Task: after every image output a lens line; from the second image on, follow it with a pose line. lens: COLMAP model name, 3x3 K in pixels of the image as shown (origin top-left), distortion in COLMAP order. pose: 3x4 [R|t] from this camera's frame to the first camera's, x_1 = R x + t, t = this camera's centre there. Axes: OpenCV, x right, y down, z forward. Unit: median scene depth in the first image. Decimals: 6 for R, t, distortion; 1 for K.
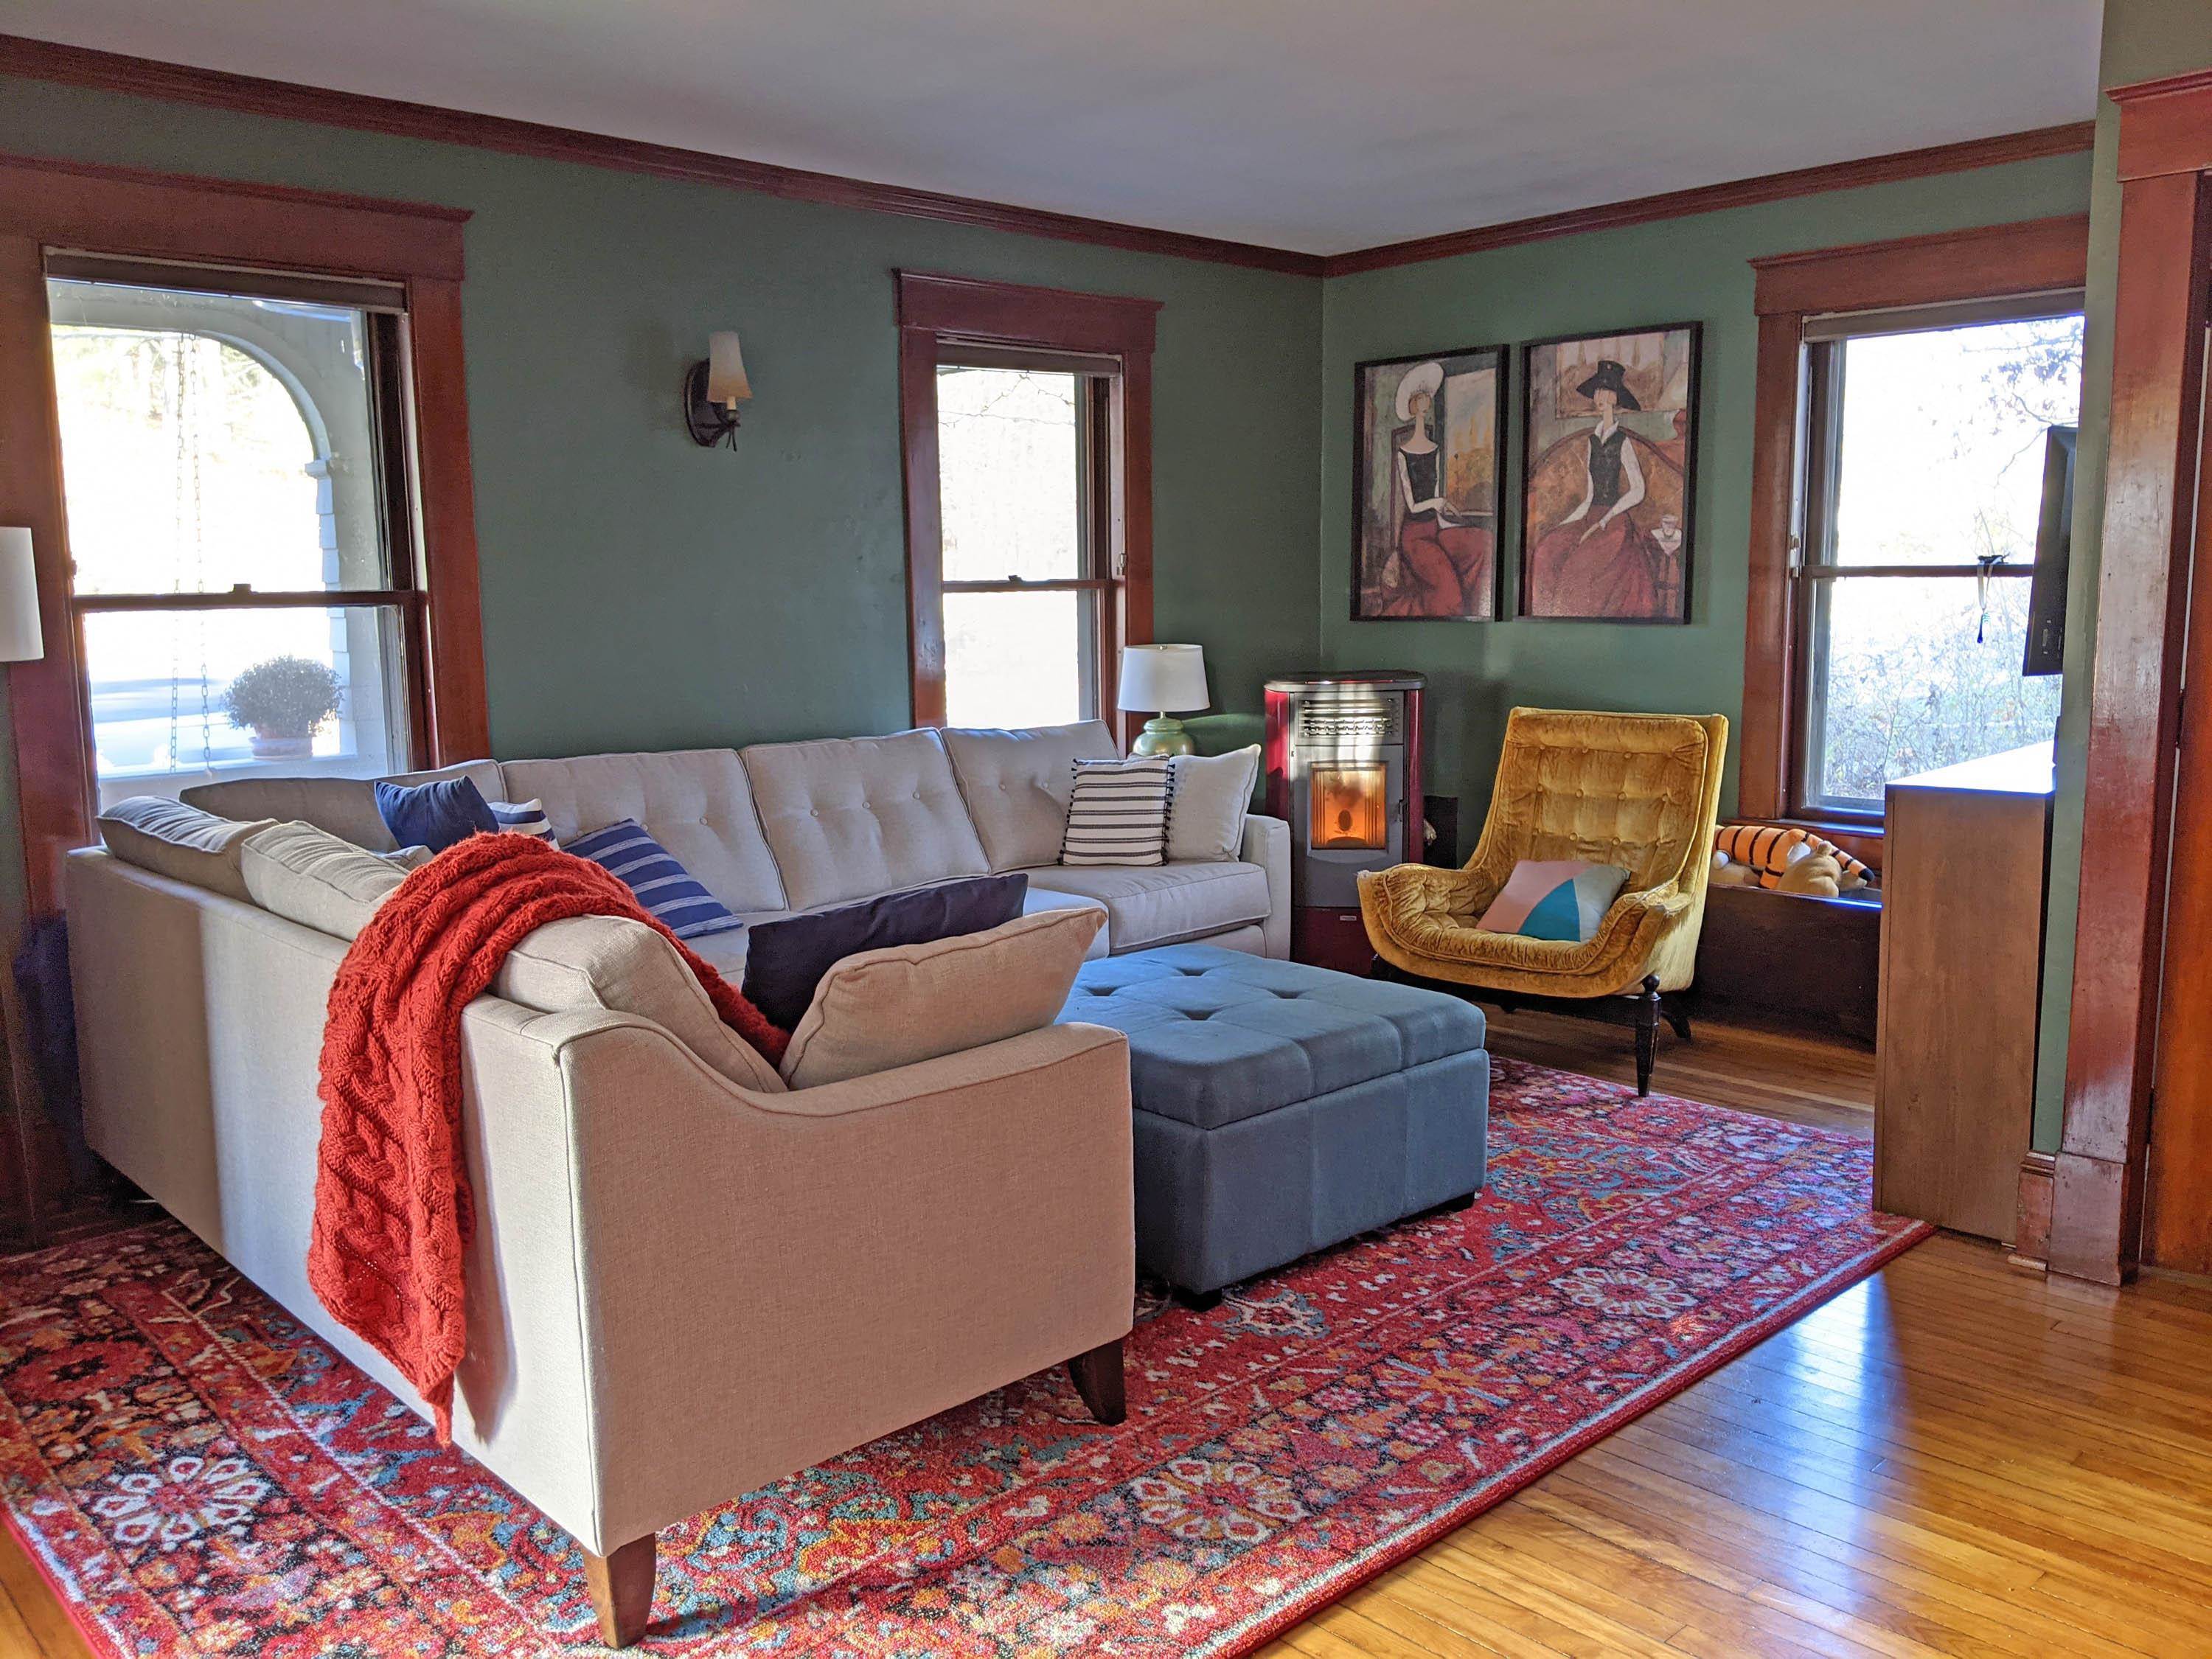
lens RADIAL K [[1673.9, 0, 1102.0], [0, 1673.9, 824.2], [0, 0, 1]] dist [0.041456, -0.026332]
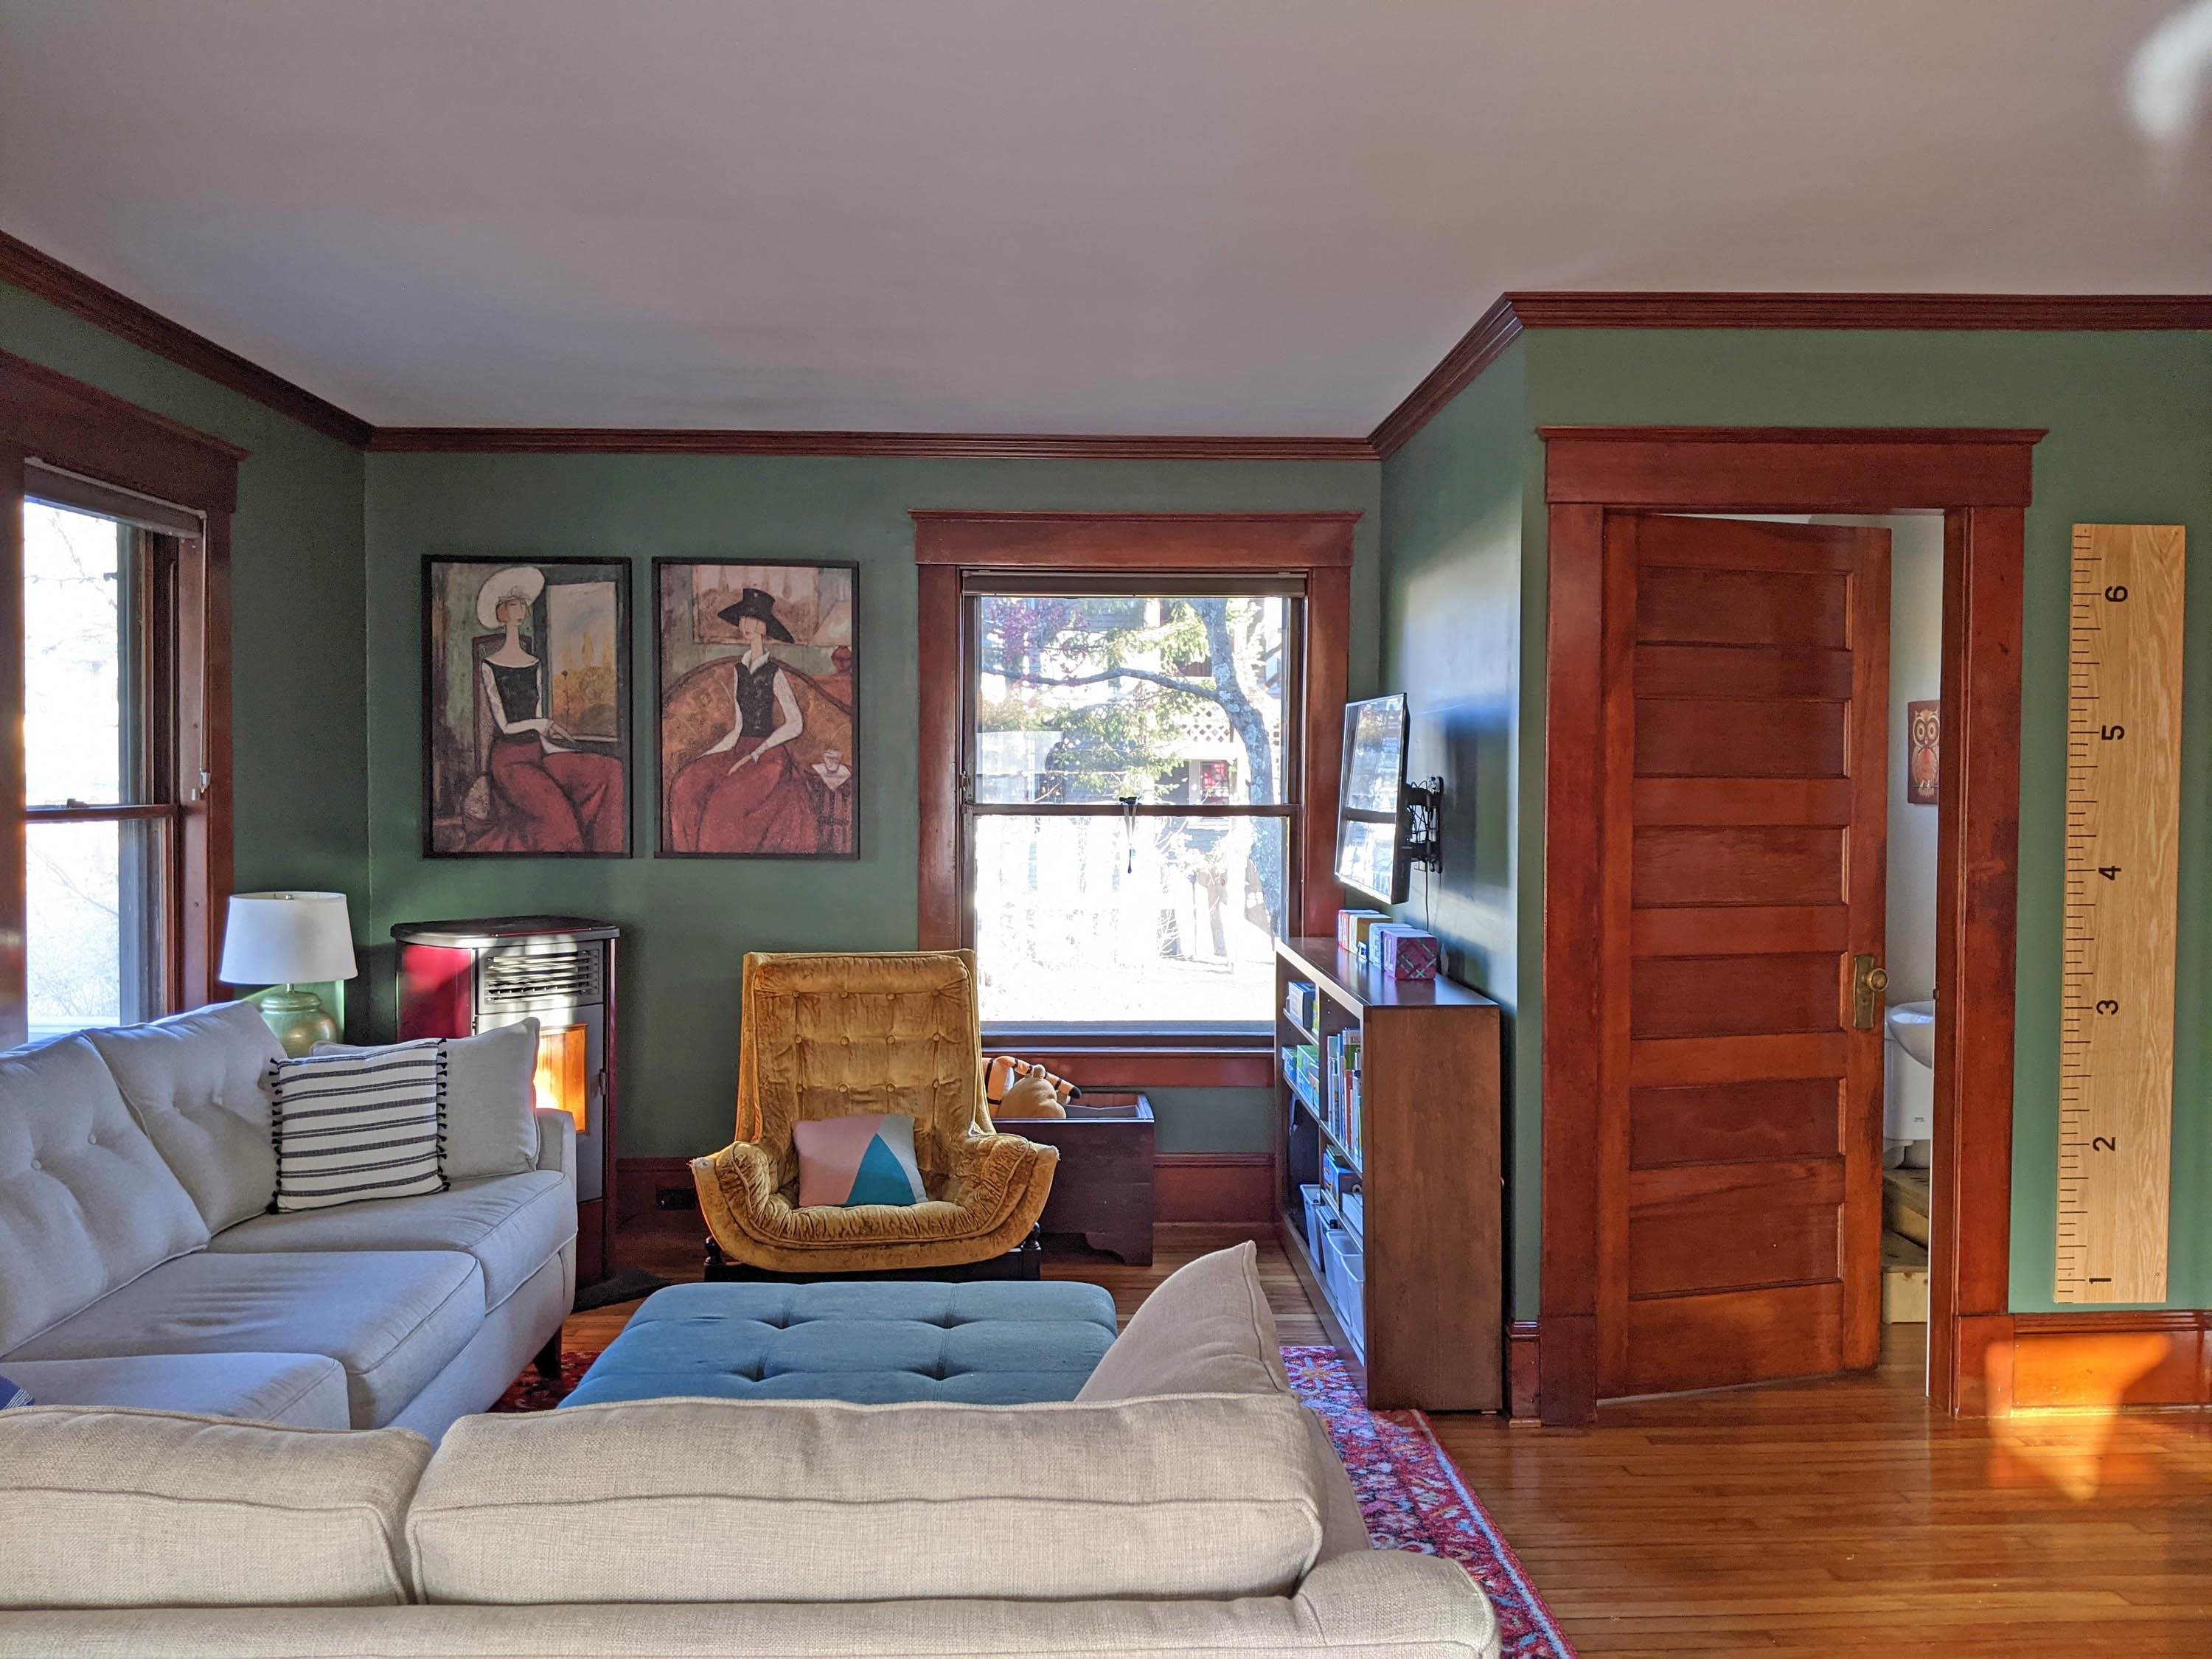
lens RADIAL K [[1673.9, 0, 1094.5], [0, 1673.9, 839.8], [0, 0, 1]] dist [0.041456, -0.026332]
pose [[0.678842, -0.002582, 0.734280, -0.270498], [0.094001, 0.992071, -0.083415, -0.034241], [-0.728243, 0.125649, 0.673703, 0.227052]]
